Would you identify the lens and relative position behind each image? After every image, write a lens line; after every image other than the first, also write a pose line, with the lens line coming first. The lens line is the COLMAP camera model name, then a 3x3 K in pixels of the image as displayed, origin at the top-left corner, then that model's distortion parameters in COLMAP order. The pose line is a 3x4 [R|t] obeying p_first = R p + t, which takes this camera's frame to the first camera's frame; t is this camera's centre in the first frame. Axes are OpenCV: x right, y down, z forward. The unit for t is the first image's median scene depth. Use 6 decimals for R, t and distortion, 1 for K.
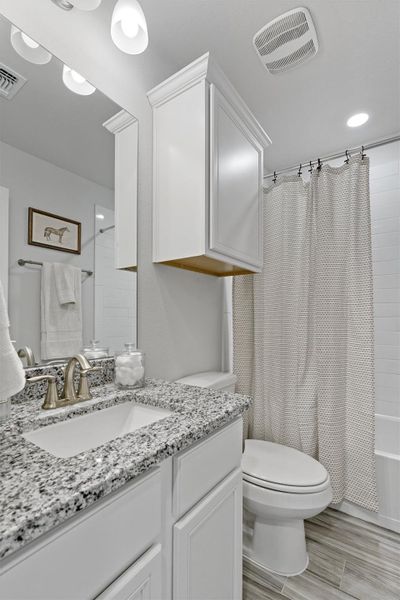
lens RADIAL K [[274.1, 0, 201.7], [0, 274.1, 317.0], [0, 0, 1]] dist [-0.009015, 0.000156]
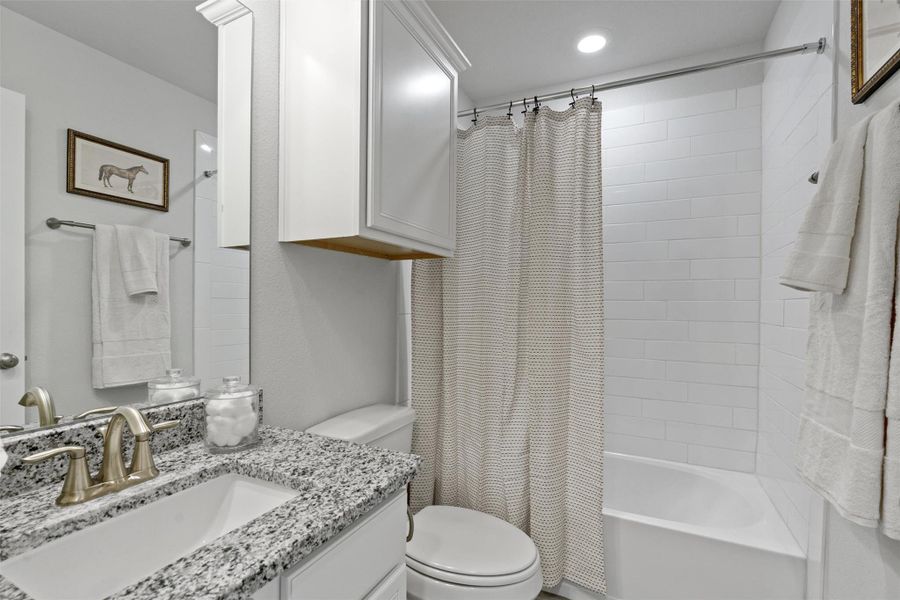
lens RADIAL K [[407.4, 0, 454.8], [0, 407.4, 306.6], [0, 0, 1]] dist [-0.006073, 0.000484]
pose [[0.986185, 0.005982, 0.165541, 0.059612], [-0.008144, 0.999890, 0.012386, -0.057015], [-0.165449, -0.013563, 0.986125, 0.005445]]
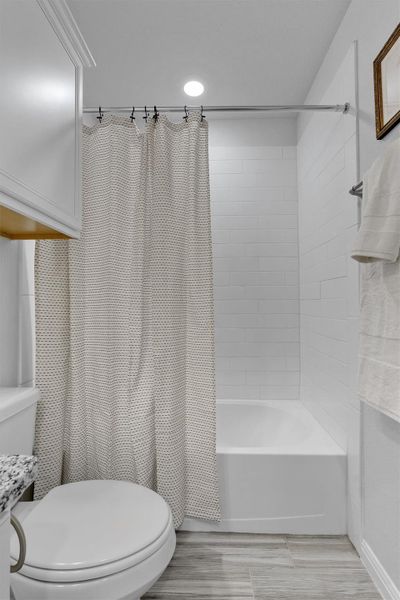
lens RADIAL K [[271.6, 0, 199.1], [0, 271.6, 298.7], [0, 0, 1]] dist [-0.006073, 0.000484]
pose [[0.840806, -0.000412, 0.541337, 0.104946], [0.005555, 0.999954, -0.007868, 0.002956], [-0.541308, 0.009623, 0.840769, 0.263204]]
